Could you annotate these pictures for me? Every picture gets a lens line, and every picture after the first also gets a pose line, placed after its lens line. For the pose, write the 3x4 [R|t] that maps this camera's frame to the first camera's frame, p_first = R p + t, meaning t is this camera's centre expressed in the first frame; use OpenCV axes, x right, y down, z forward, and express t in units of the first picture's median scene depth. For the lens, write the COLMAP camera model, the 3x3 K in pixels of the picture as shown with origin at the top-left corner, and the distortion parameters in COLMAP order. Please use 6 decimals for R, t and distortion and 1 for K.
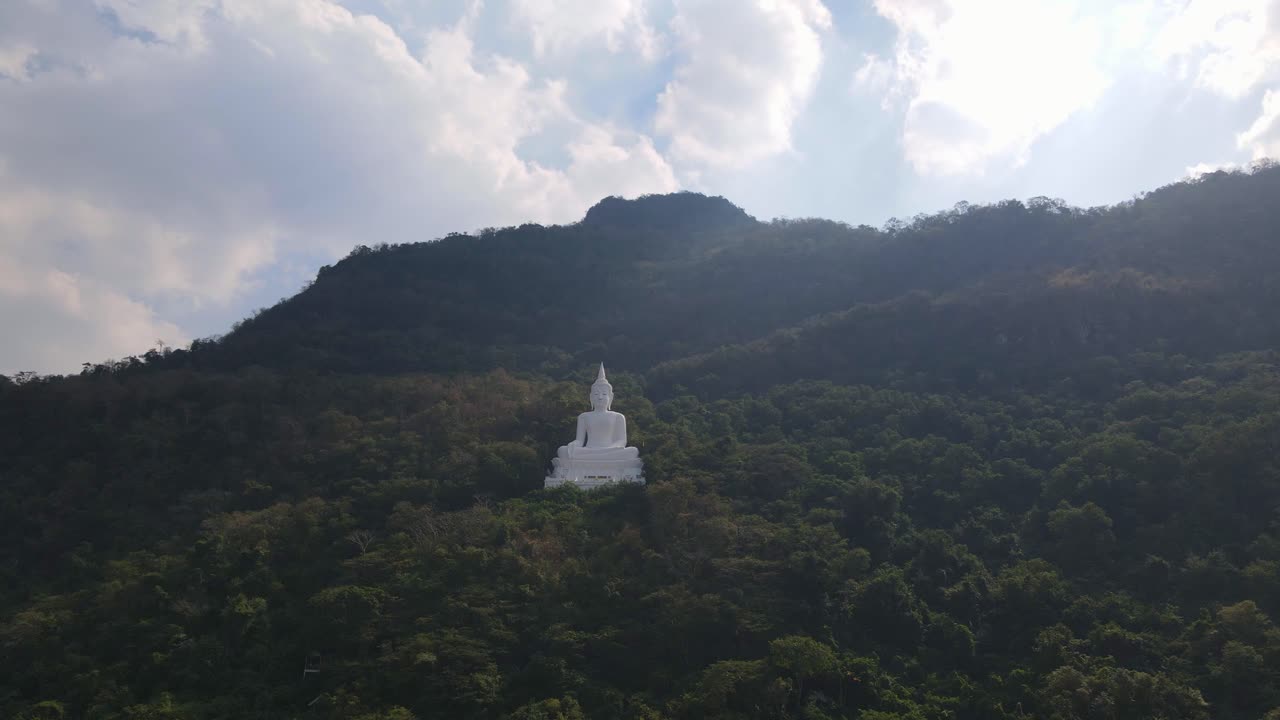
lens RADIAL K [[948.6, 0, 640.0], [0, 948.6, 360.0], [0, 0, 1]] dist [-0.002352, 0.037960]
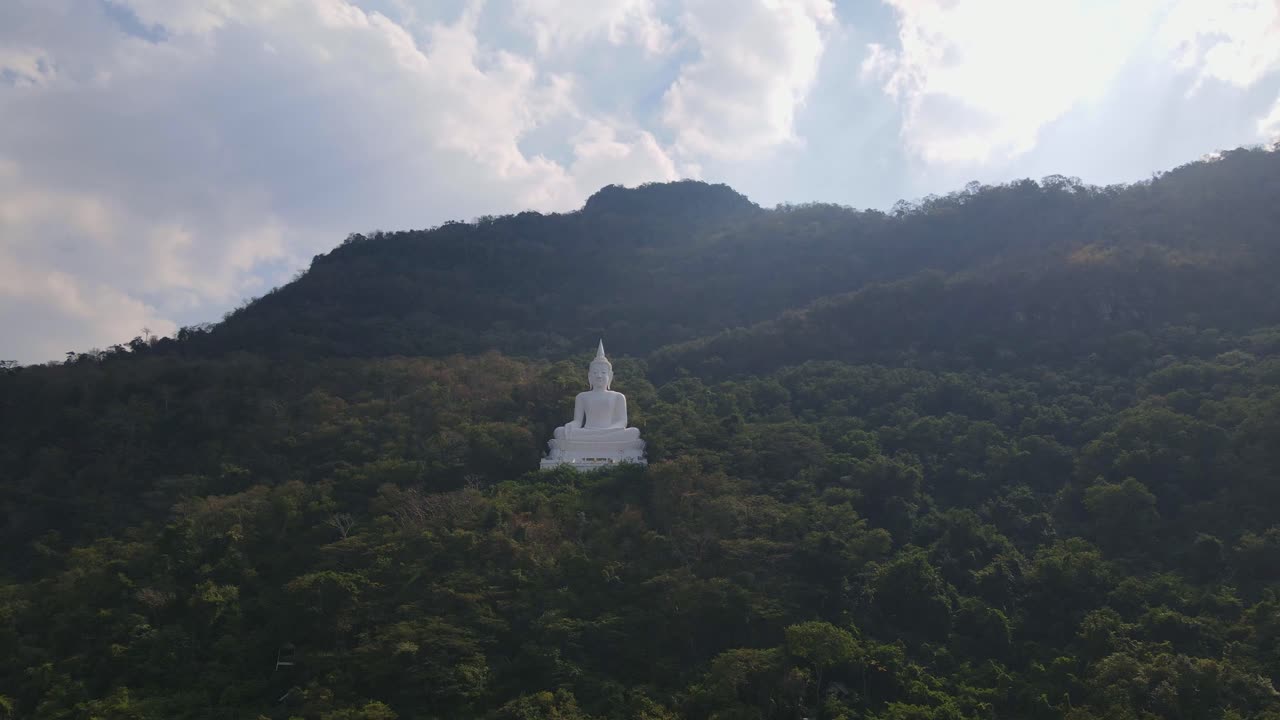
lens RADIAL K [[948.6, 0, 640.0], [0, 948.6, 360.0], [0, 0, 1]] dist [-0.002352, 0.037960]
pose [[0.999988, -0.004457, -0.002033, 0.000917], [0.004458, 0.999990, 0.000519, 0.027627], [0.002031, -0.000528, 0.999998, 0.065115]]
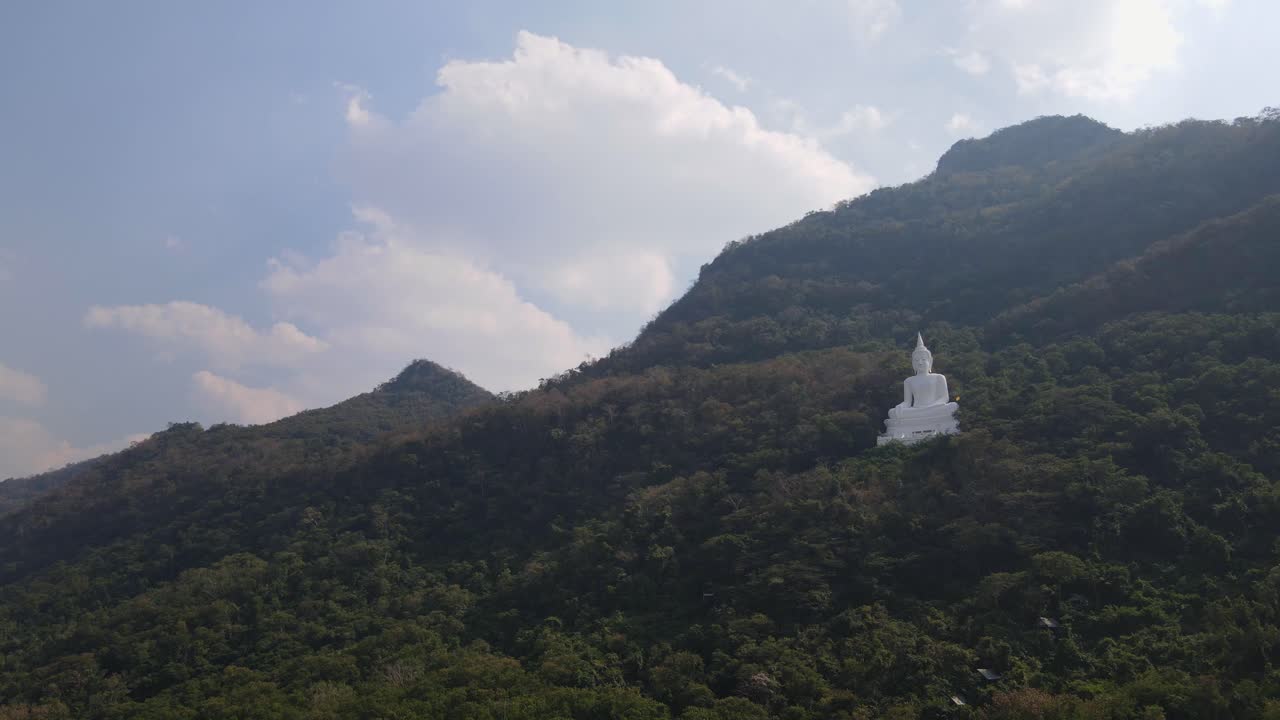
lens RADIAL K [[948.6, 0, 640.0], [0, 948.6, 360.0], [0, 0, 1]] dist [-0.002352, 0.037960]
pose [[0.900047, -0.137493, -0.413534, 0.156129], [0.158676, 0.987182, 0.017135, -0.046534], [0.405878, -0.081040, 0.910327, -0.238711]]
